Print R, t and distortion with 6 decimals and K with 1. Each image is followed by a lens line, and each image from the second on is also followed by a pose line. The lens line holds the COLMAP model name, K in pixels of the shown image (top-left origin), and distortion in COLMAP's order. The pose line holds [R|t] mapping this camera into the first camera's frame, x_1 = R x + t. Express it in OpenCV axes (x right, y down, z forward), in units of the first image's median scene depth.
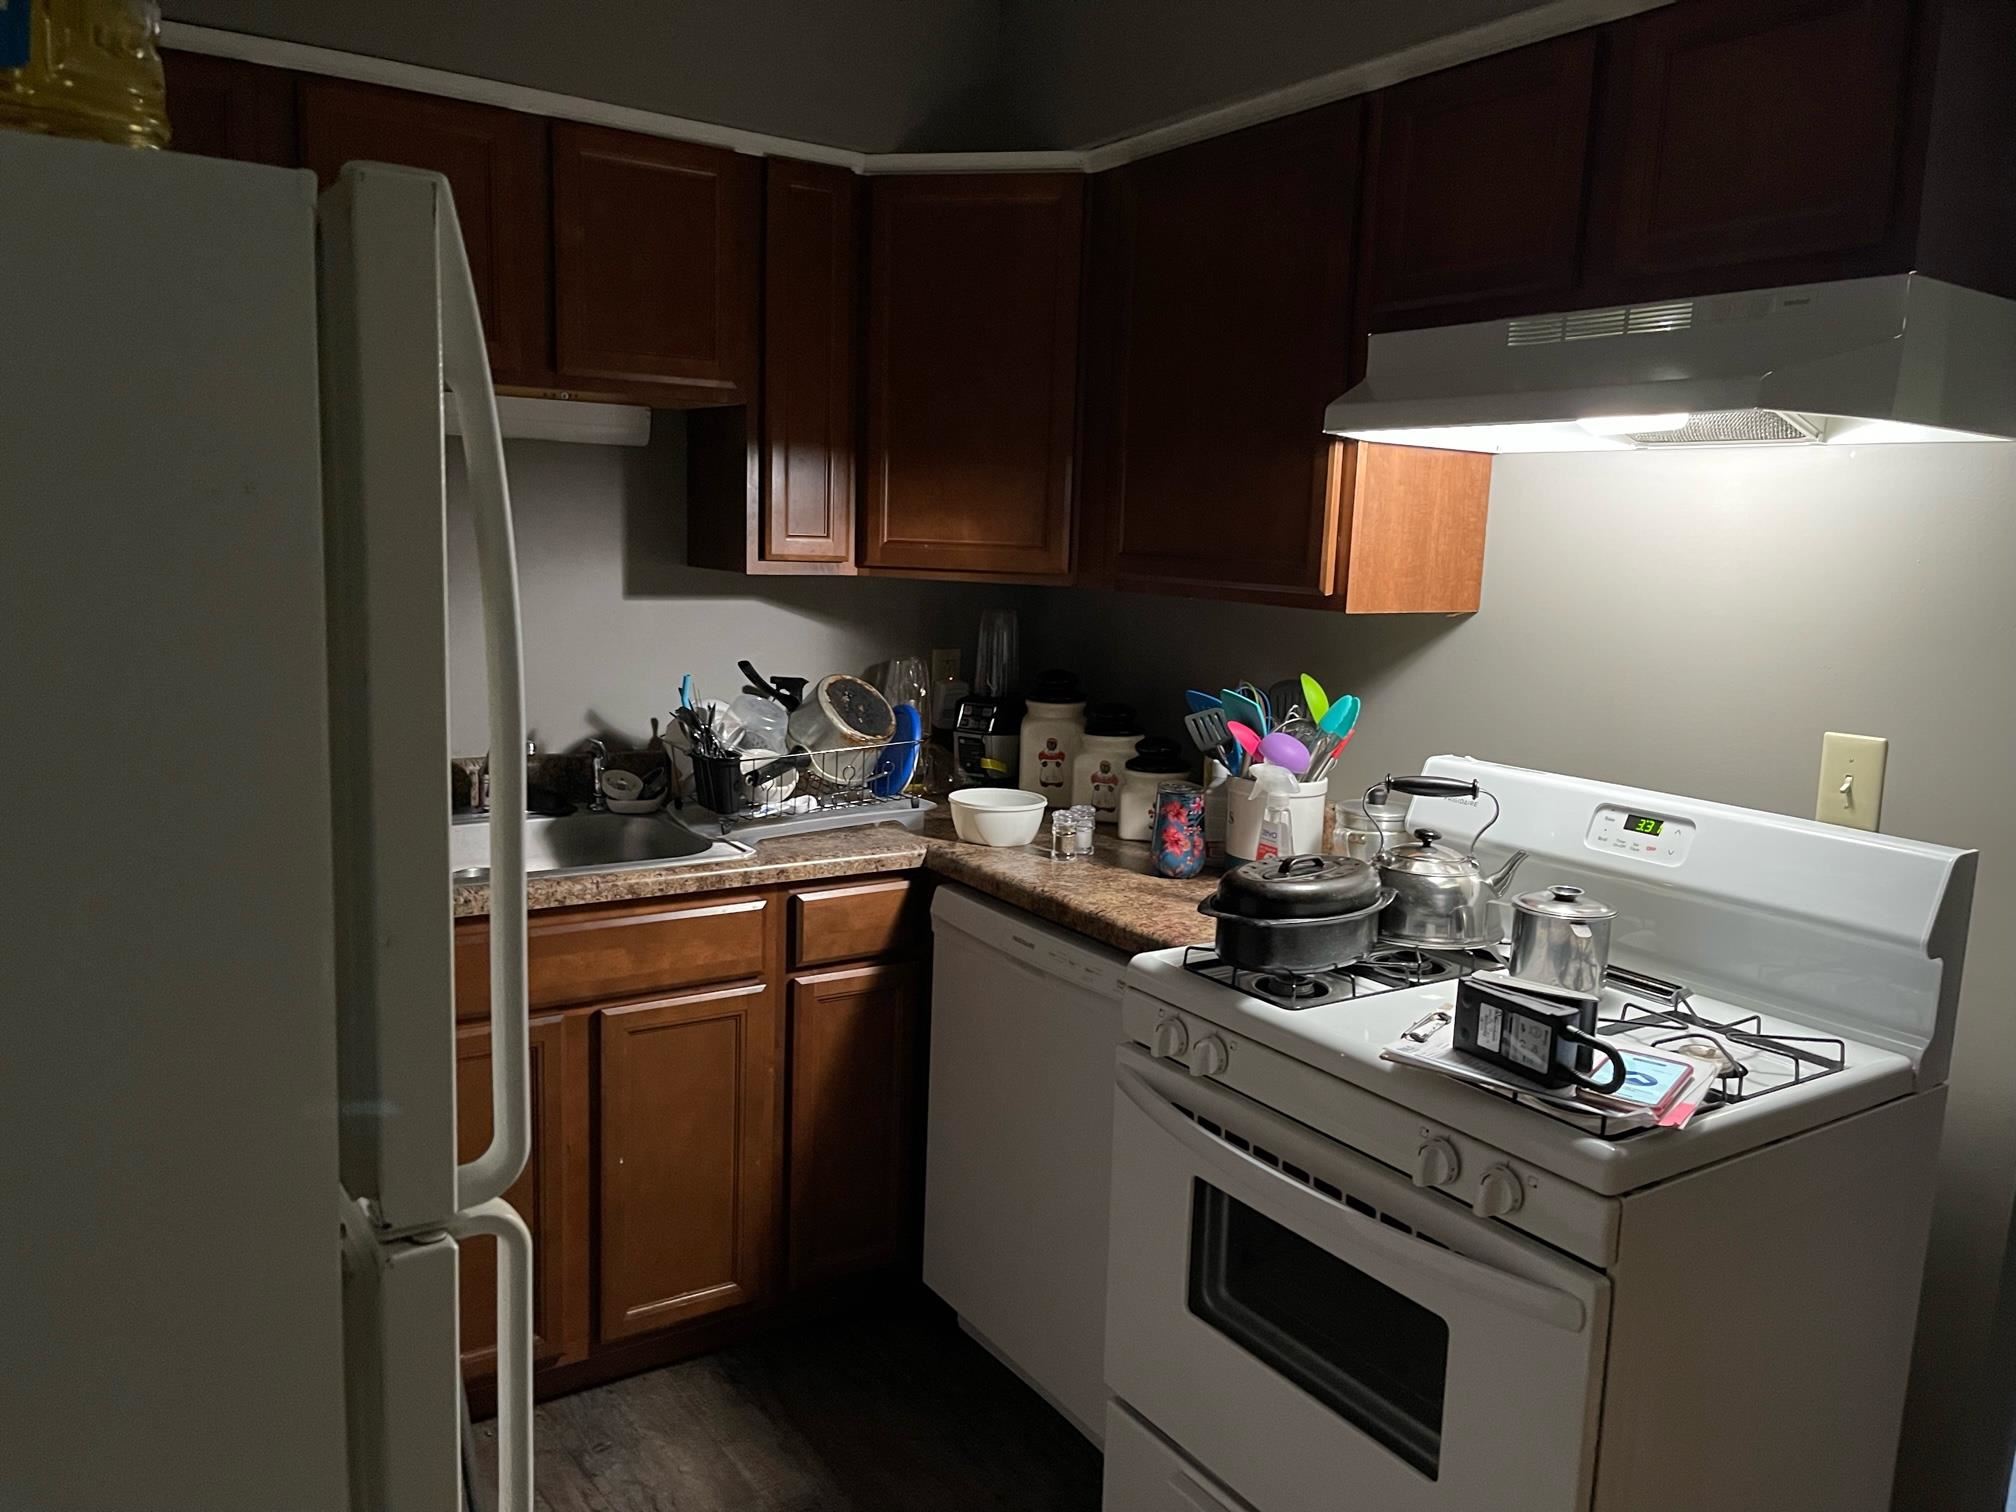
lens RADIAL K [[1538.0, 0, 997.4], [0, 1538.0, 753.4], [0, 0, 1]] dist [0.052762, -0.063943]
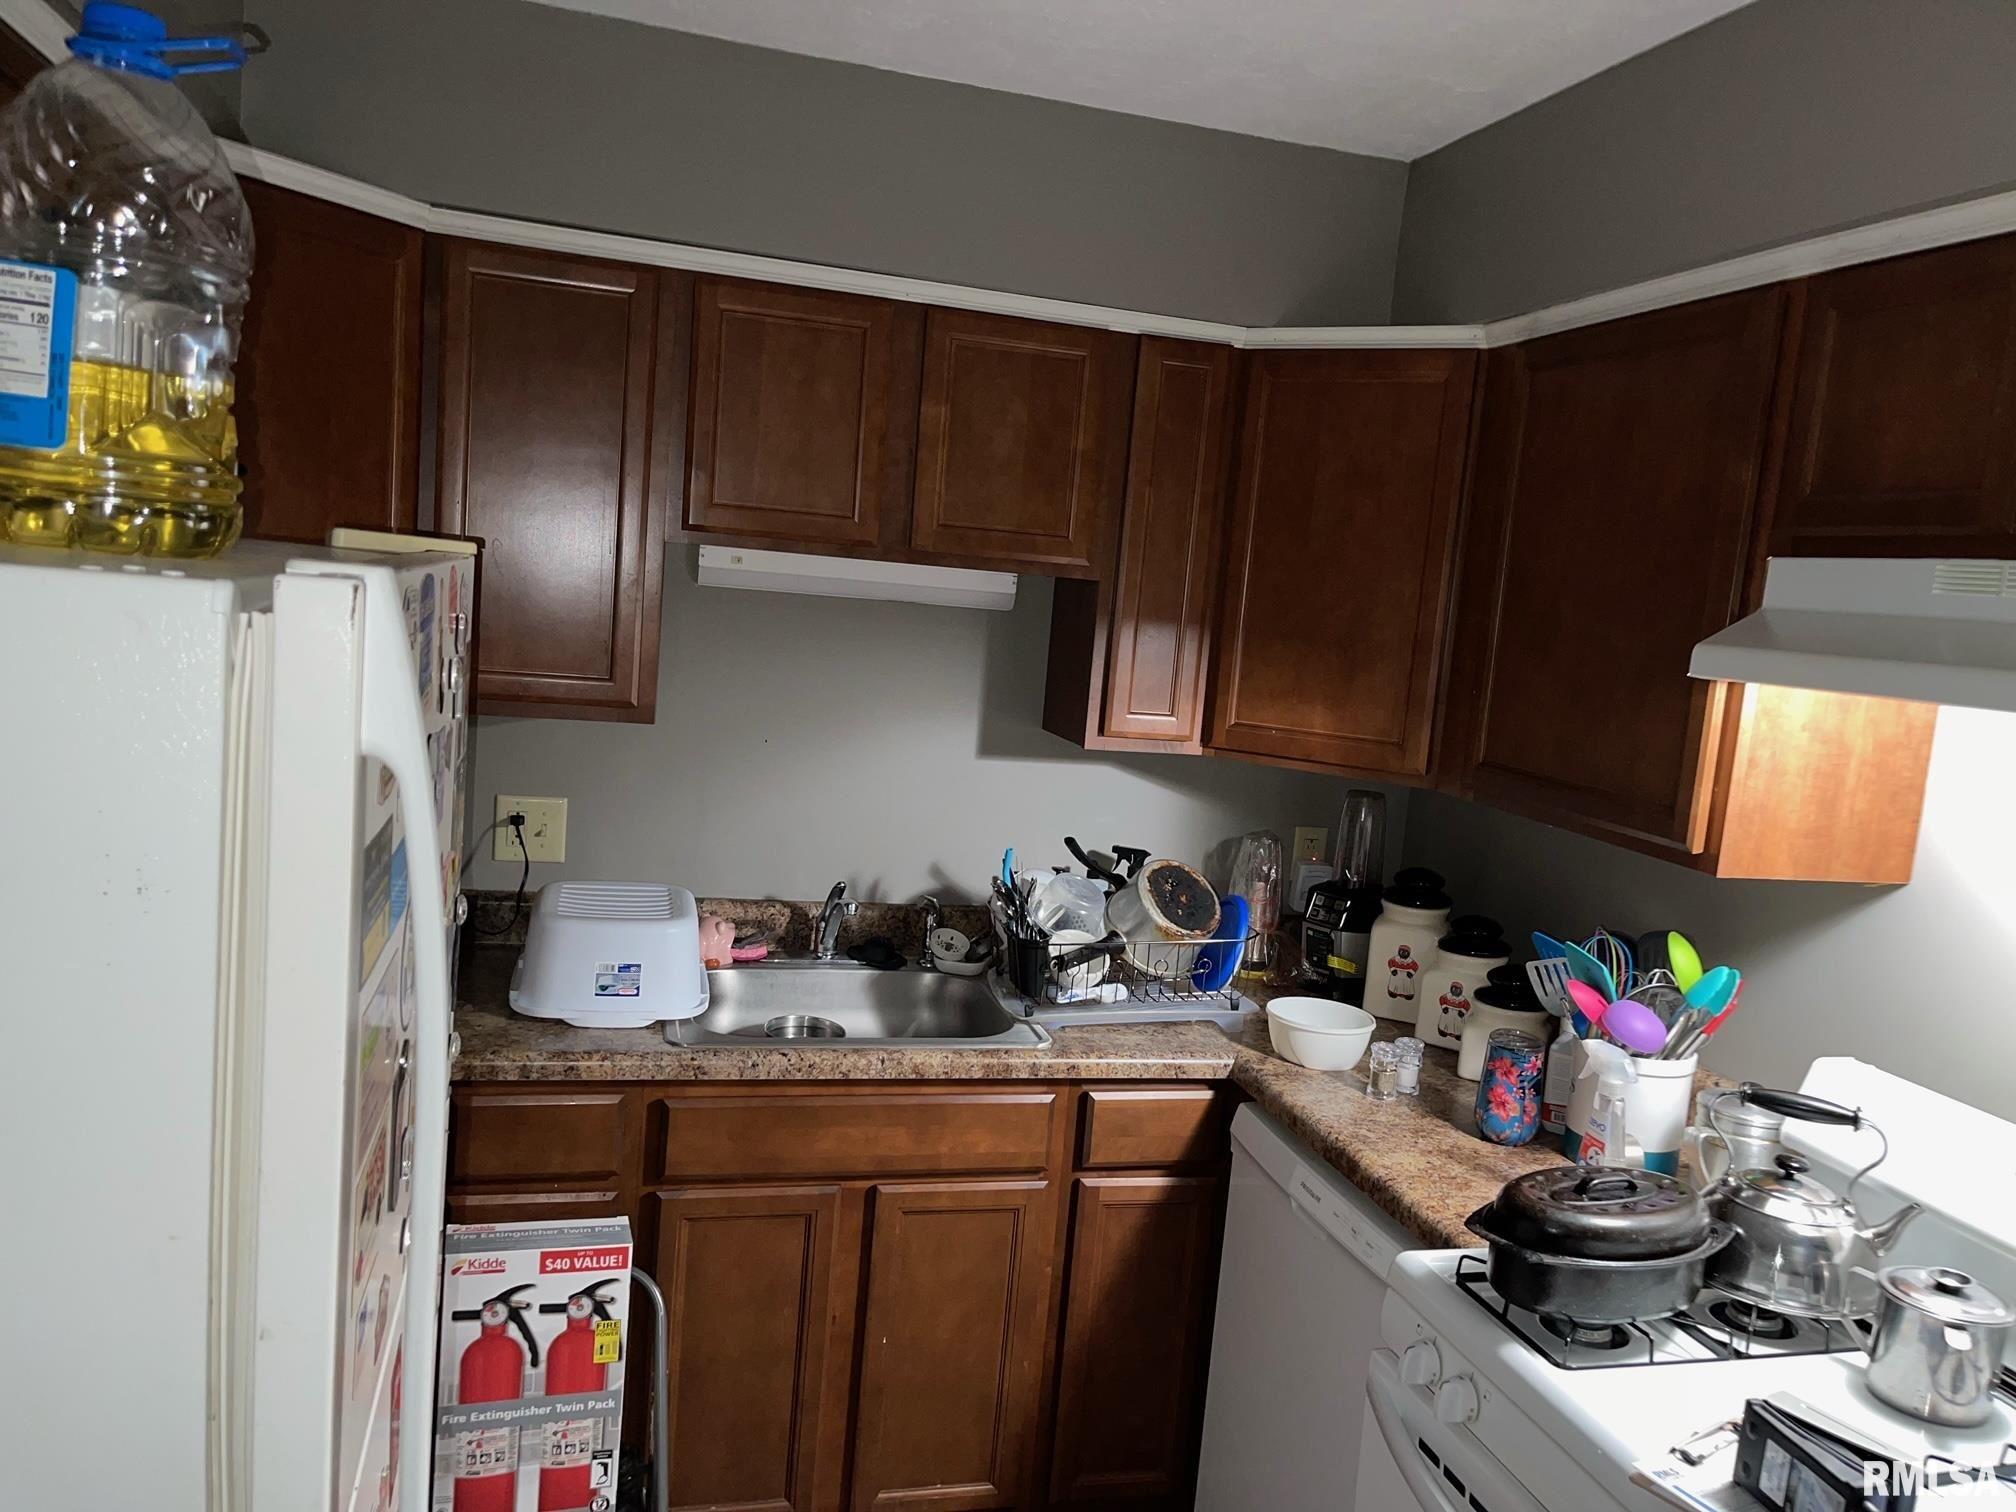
lens RADIAL K [[1538.0, 0, 1010.1], [0, 1538.0, 748.8], [0, 0, 1]] dist [0.052762, -0.063943]
pose [[0.946307, 0.083956, -0.312176, 0.105940], [-0.099297, 0.994492, -0.033547, -0.084441], [0.307640, 0.062744, 0.949432, 0.058093]]
